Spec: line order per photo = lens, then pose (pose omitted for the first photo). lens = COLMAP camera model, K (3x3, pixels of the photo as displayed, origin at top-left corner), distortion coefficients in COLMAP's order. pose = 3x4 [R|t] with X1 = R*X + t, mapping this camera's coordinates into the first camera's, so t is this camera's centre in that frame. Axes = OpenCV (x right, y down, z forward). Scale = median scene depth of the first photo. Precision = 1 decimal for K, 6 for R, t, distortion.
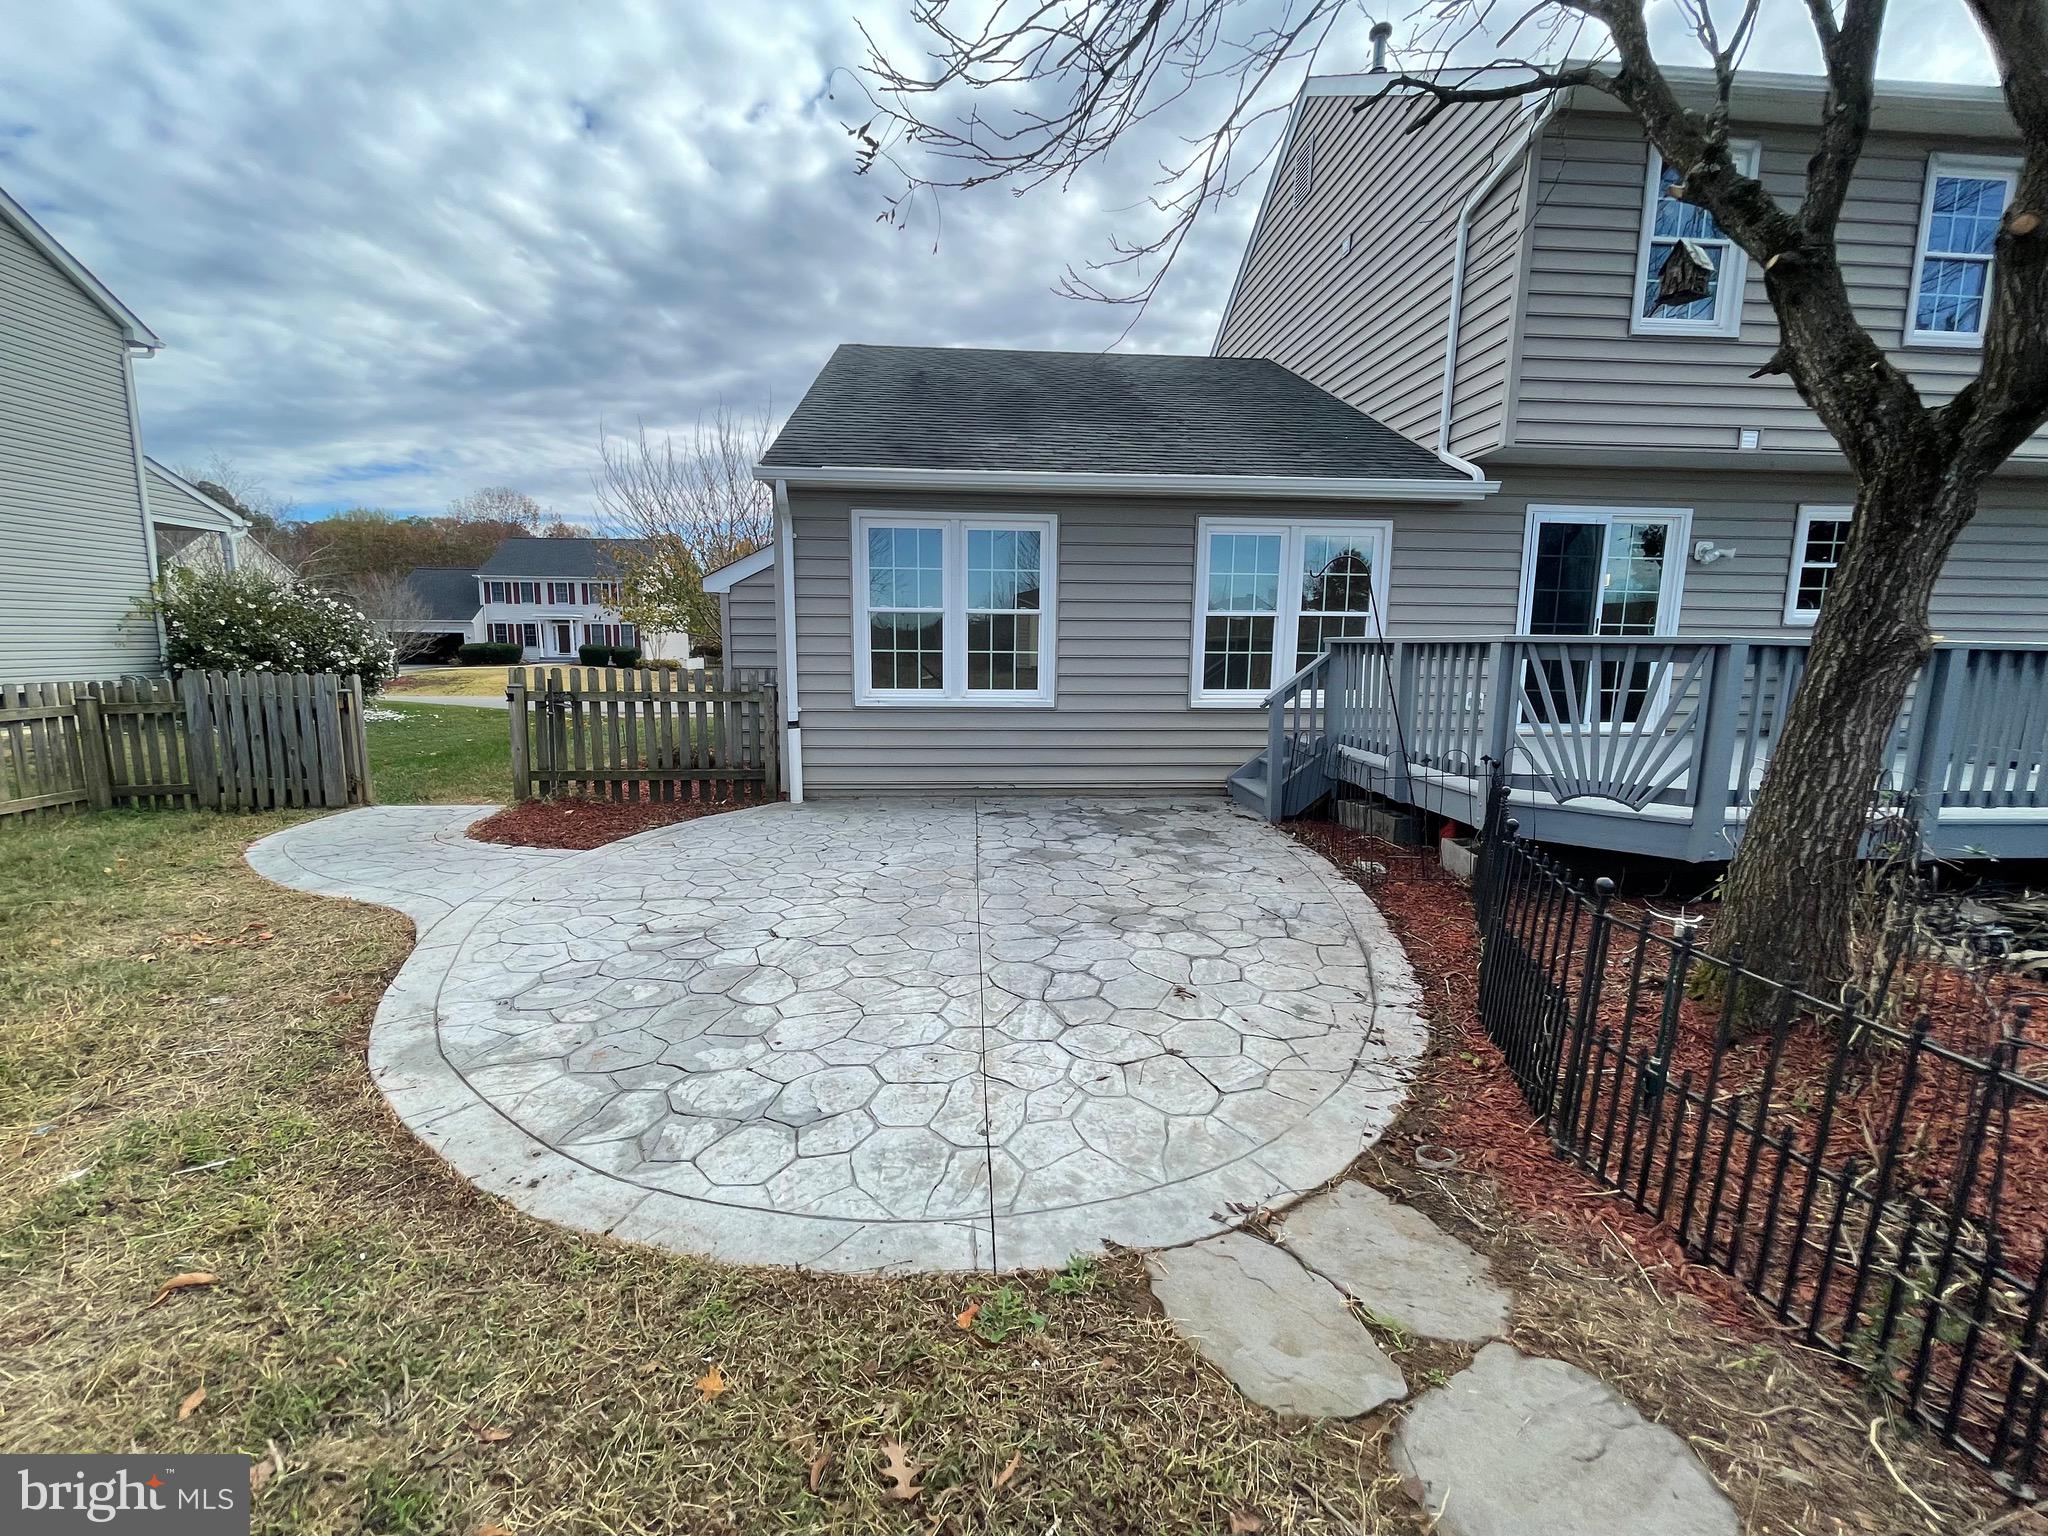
lens RADIAL K [[829.9, 0, 997.5], [0, 829.9, 736.2], [0, 0, 1]] dist [-0.003050, 0.001530]
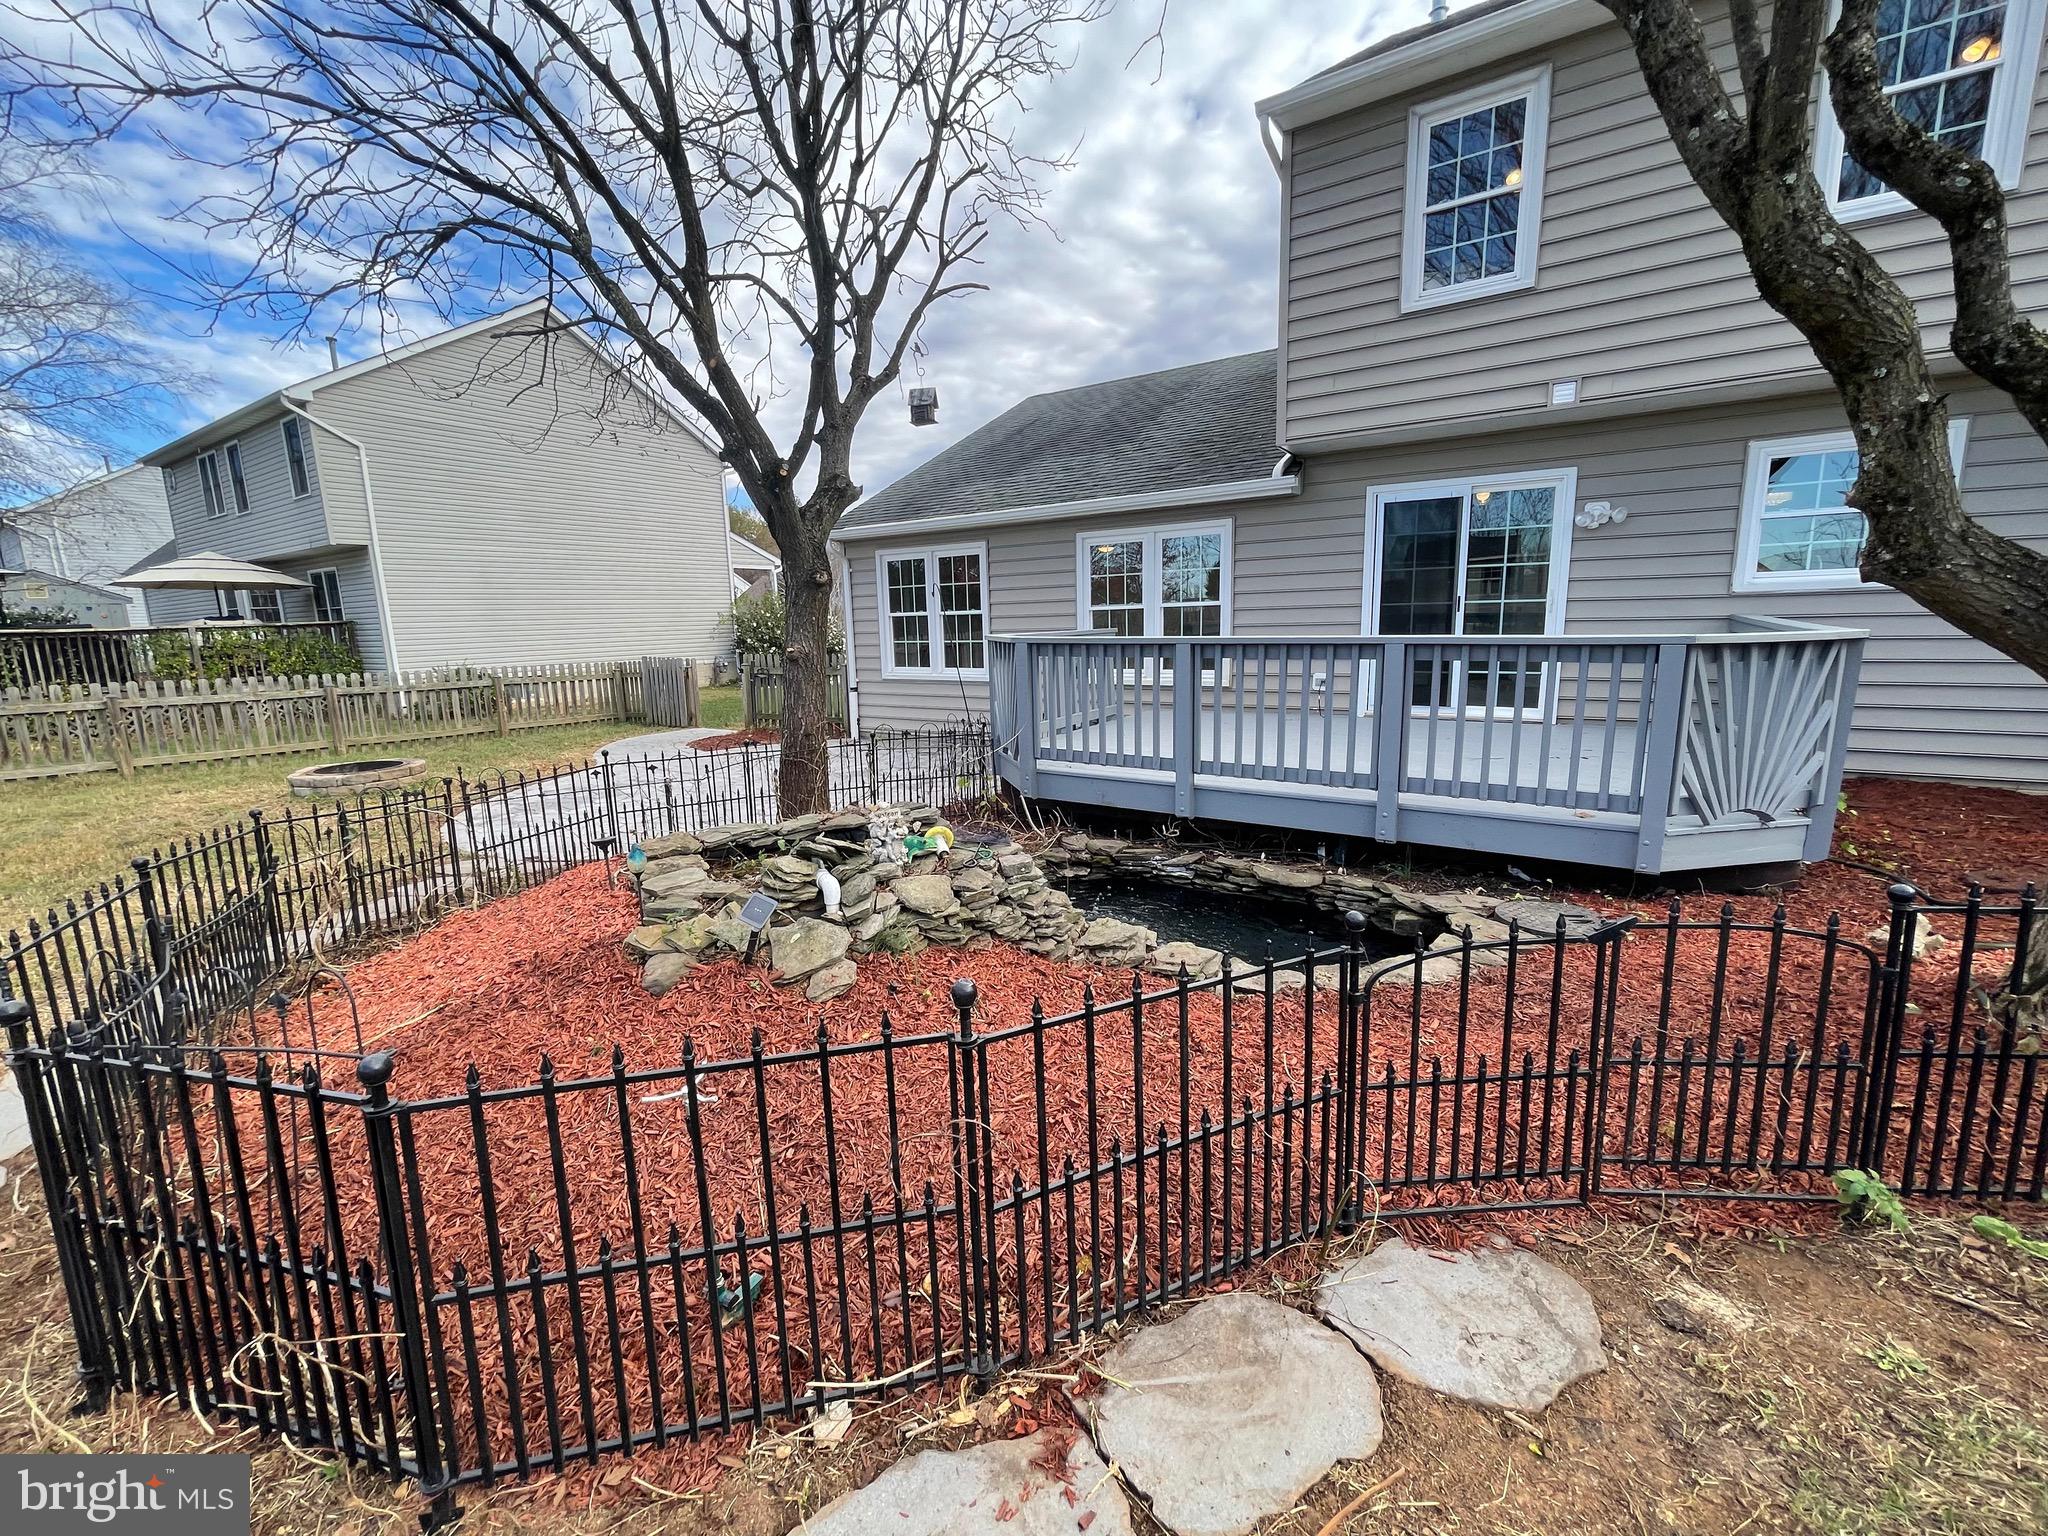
lens RADIAL K [[829.9, 0, 1017.8], [0, 829.9, 761.6], [0, 0, 1]] dist [-0.003050, 0.001530]
pose [[0.798983, 0.073186, -0.596883, 0.926435], [-0.034194, 0.996490, 0.076411, -0.008415], [0.600380, -0.040641, 0.798681, -0.079574]]
